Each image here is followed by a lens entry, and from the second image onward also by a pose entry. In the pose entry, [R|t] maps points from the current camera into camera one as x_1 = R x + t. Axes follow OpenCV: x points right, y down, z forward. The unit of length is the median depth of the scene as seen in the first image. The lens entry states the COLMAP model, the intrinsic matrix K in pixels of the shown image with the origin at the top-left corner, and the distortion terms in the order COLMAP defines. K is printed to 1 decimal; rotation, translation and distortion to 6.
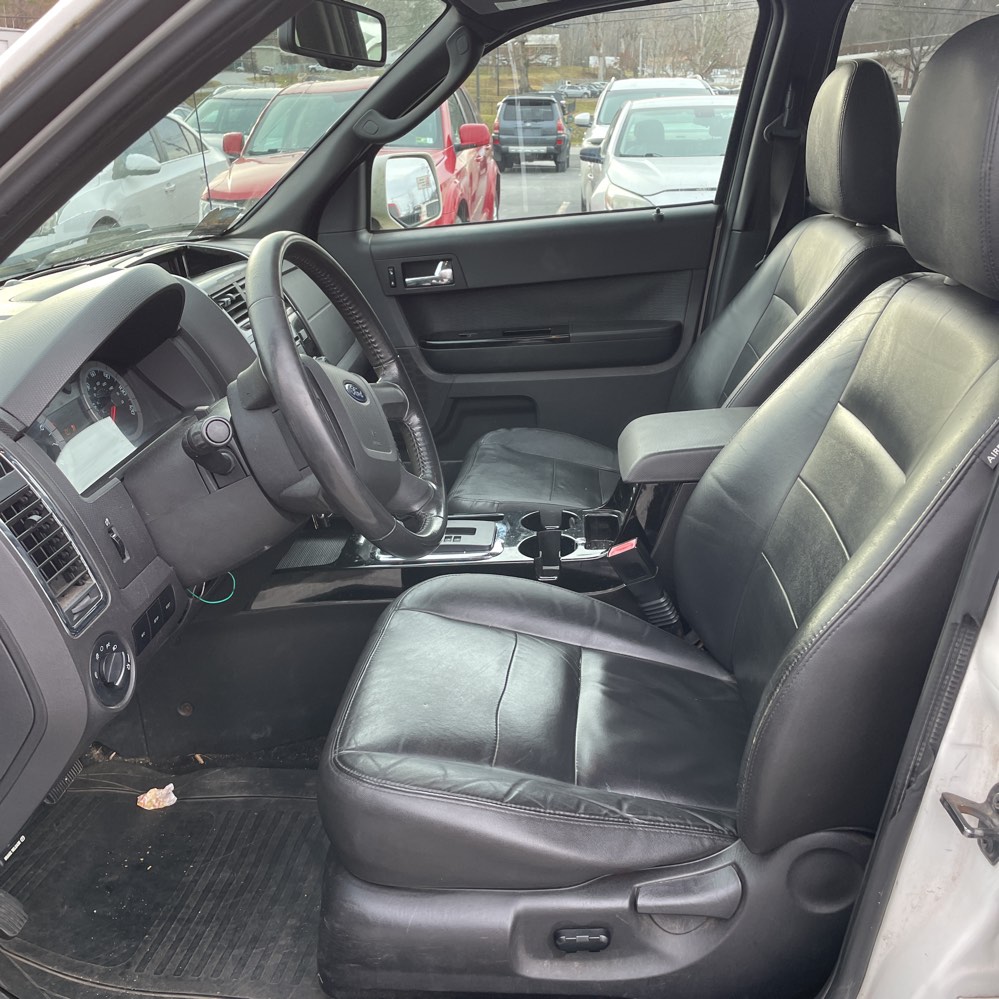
lens RADIAL K [[971.1, 0, 499.5], [0, 971.1, 499.5], [0, 0, 1]] dist [0.061394, -0.099187]
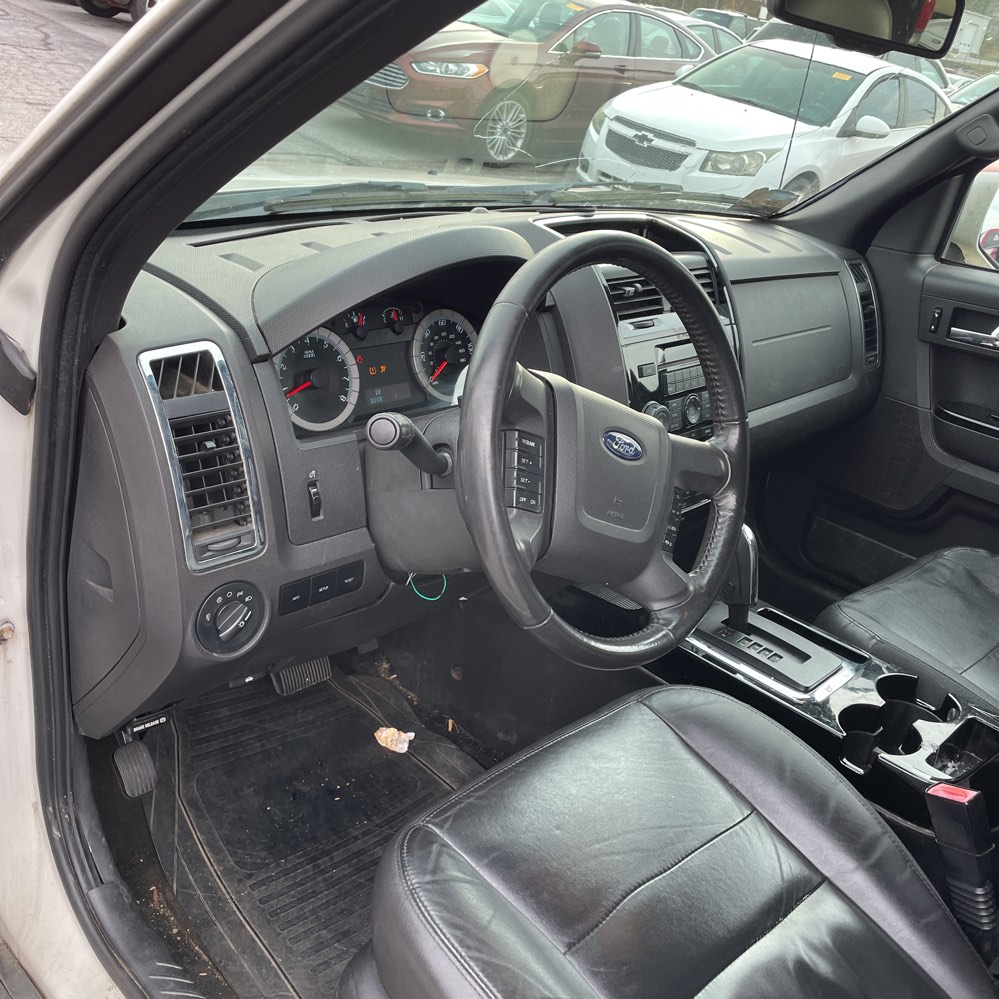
lens RADIAL K [[972.0, 0, 499.5], [0, 972.0, 499.5], [0, 0, 1]] dist [0.118124, -0.204307]
pose [[0.746112, 0.408471, -0.525802, 0.156738], [-0.390946, 0.908004, 0.150635, -0.109344], [0.538960, 0.093170, 0.837163, 0.200391]]
